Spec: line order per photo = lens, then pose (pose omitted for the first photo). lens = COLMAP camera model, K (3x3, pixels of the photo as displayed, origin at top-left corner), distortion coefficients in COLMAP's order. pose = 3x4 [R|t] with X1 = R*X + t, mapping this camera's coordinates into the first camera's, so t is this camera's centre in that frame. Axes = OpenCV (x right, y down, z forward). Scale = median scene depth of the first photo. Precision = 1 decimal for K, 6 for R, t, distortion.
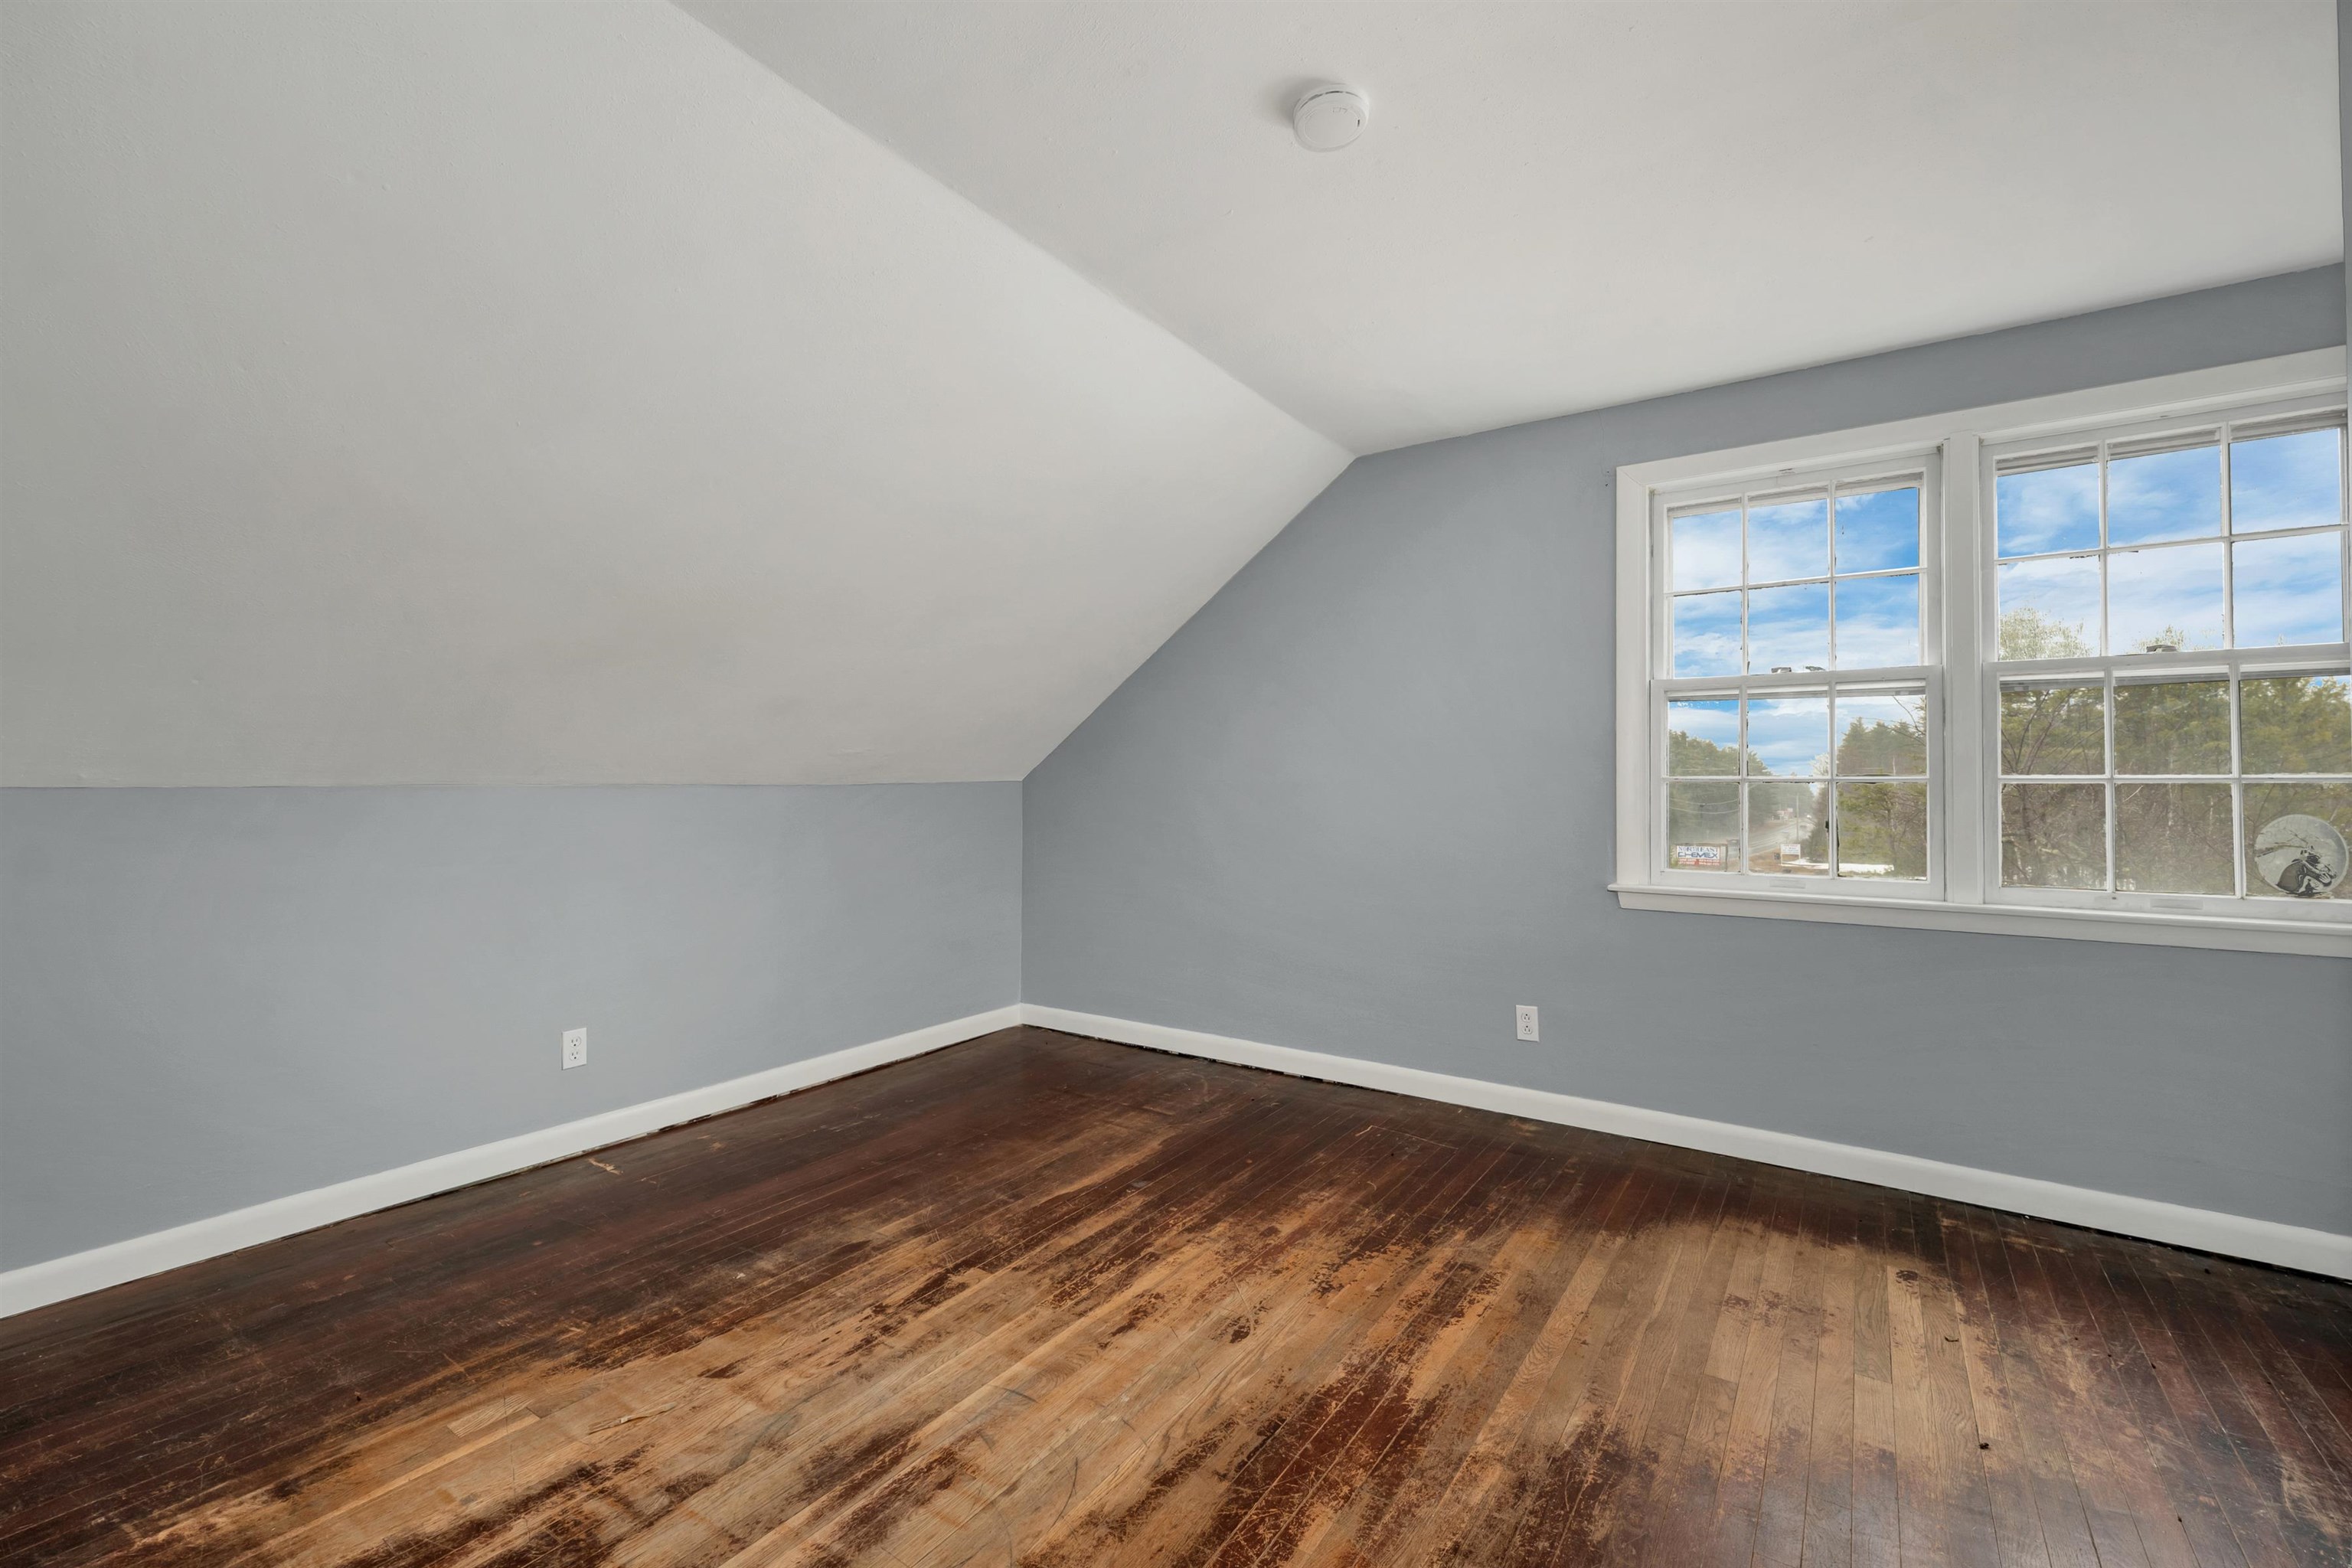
lens RADIAL K [[1005.6, 0, 1176.0], [0, 1005.6, 784.0], [0, 0, 1]] dist [-0.000469, -0.000186]
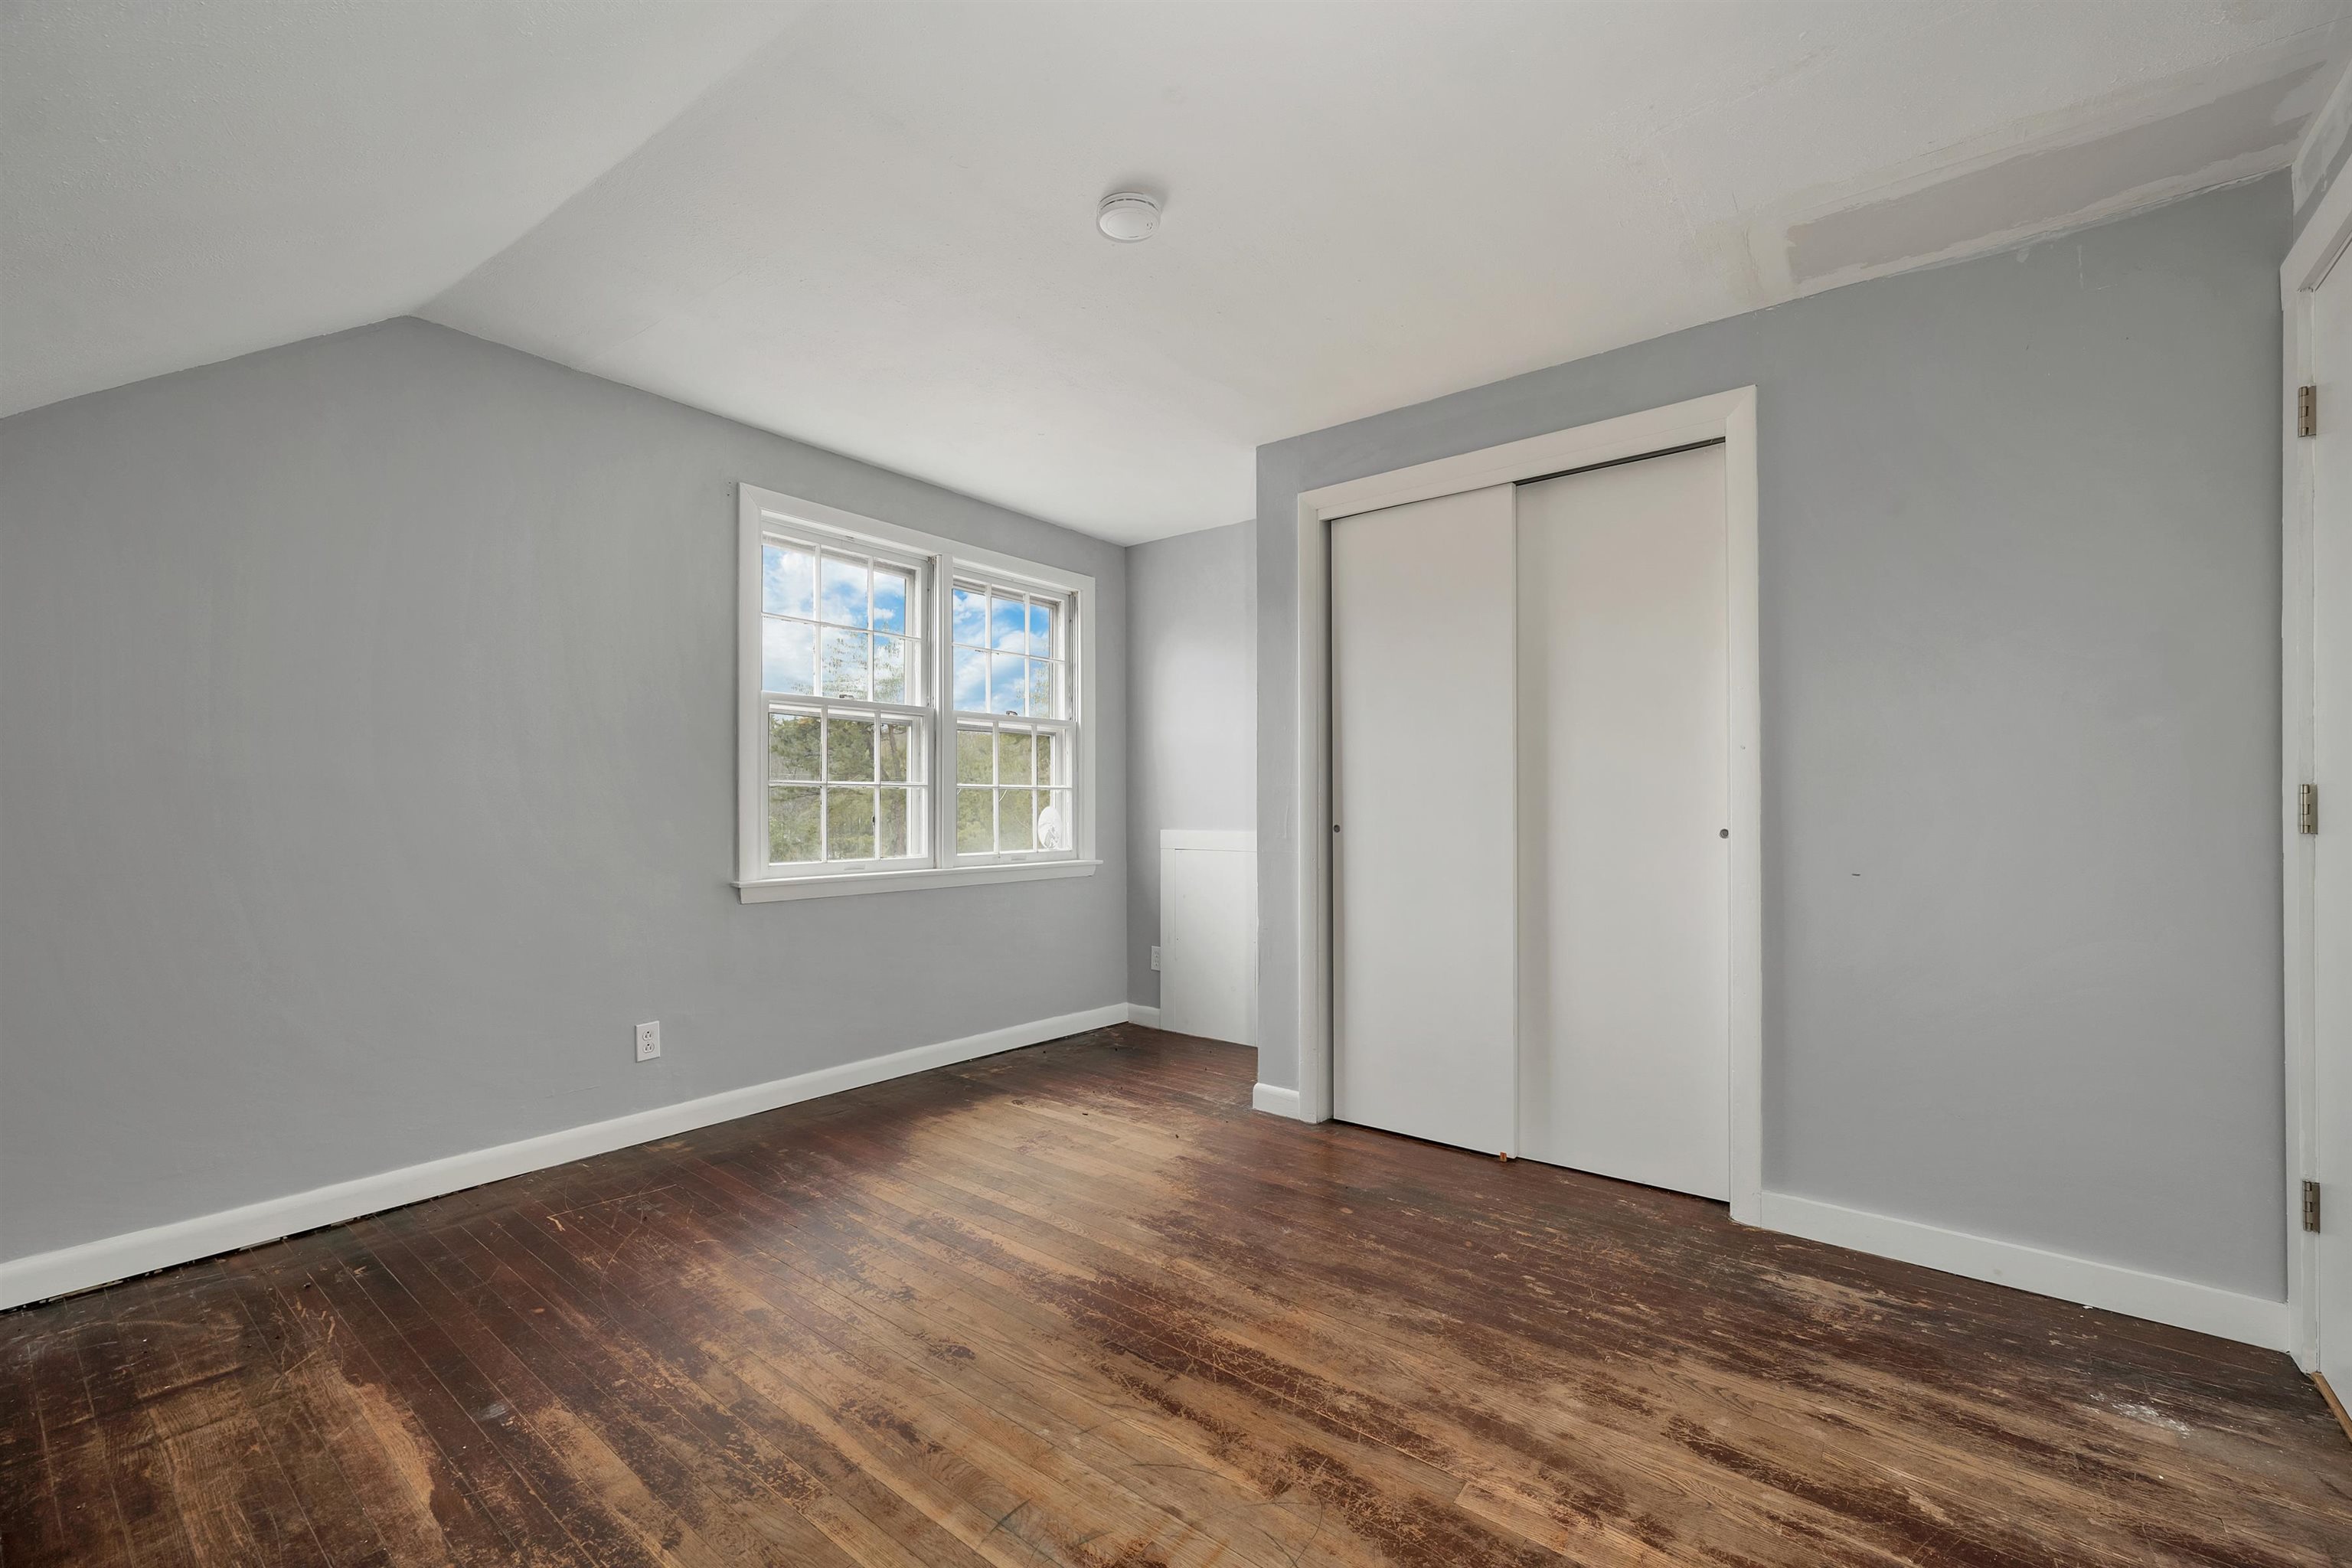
lens RADIAL K [[987.0, 0, 1182.5], [0, 987.0, 800.7], [0, 0, 1]] dist [-0.000497, -0.000314]
pose [[0.048996, -0.006328, 0.998779, -0.731790], [-0.006653, 0.999956, 0.006662, 0.009152], [-0.998777, -0.006972, 0.048952, 0.628816]]
